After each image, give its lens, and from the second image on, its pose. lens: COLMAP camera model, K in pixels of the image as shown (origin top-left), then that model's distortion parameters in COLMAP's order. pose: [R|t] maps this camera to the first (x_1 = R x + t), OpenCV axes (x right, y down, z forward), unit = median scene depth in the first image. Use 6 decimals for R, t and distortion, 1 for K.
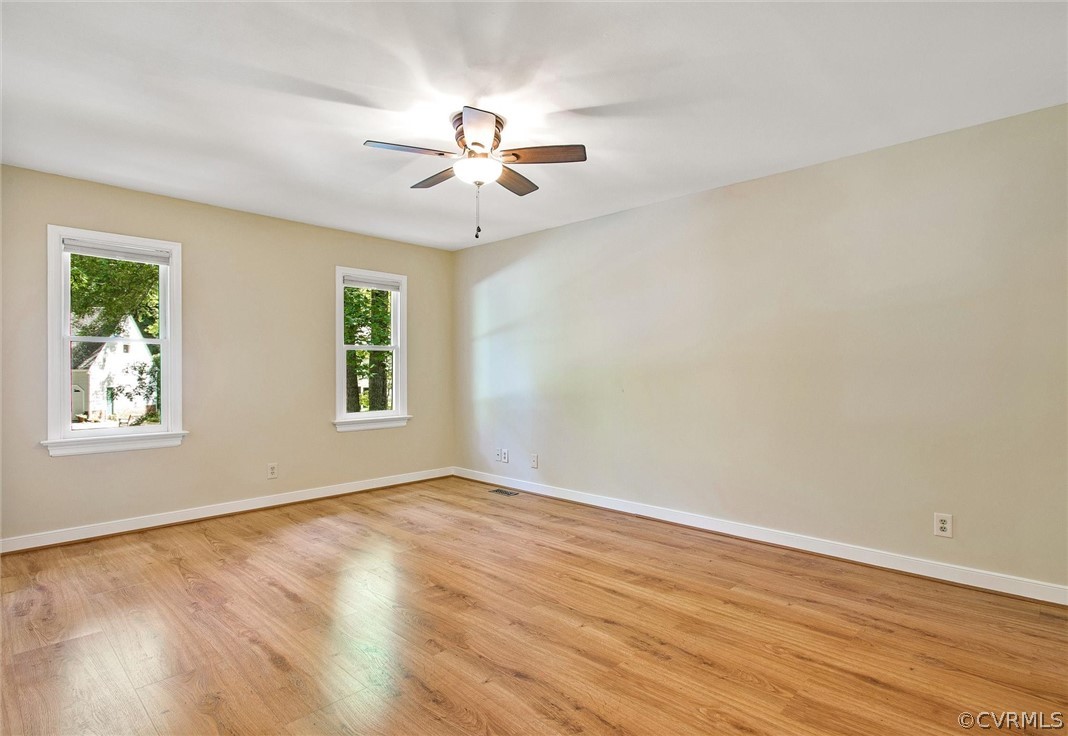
lens RADIAL K [[544.9, 0, 536.5], [0, 544.9, 370.5], [0, 0, 1]] dist [0.016825, 0.000487]
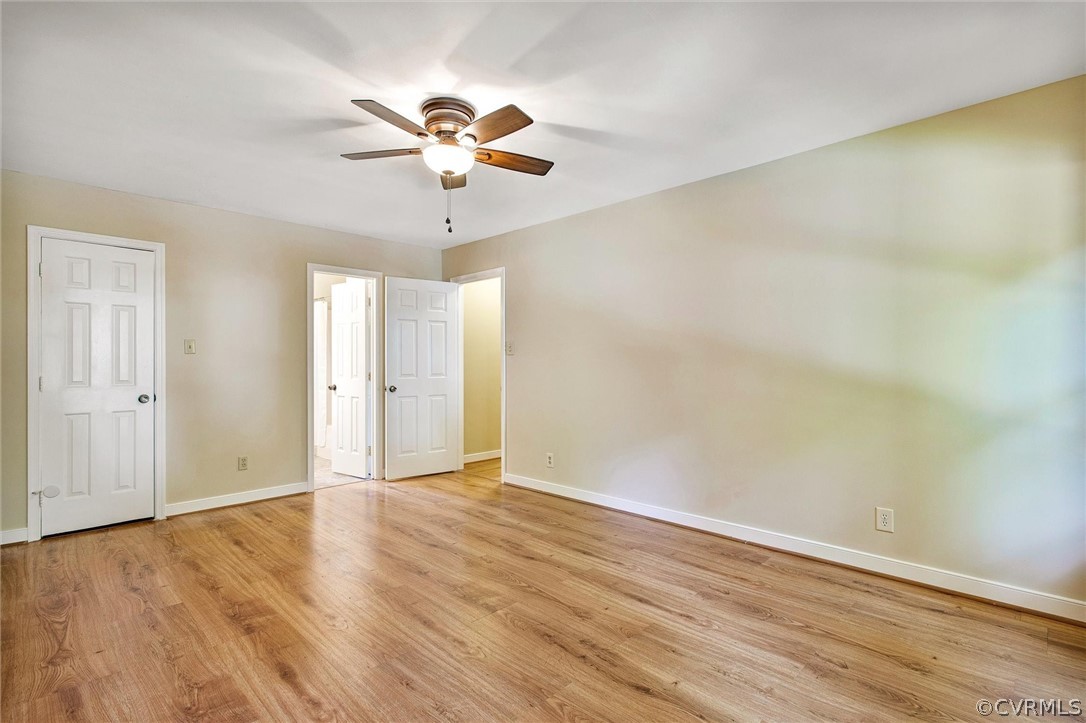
lens RADIAL K [[494.3, 0, 542.0], [0, 494.3, 363.1], [0, 0, 1]] dist [-0.001386, 0.000020]
pose [[-0.999971, 0.007592, 0.000737, -0.293364], [0.007593, 0.999970, 0.001684, -0.009965], [-0.000724, 0.001690, -0.999998, 2.003184]]
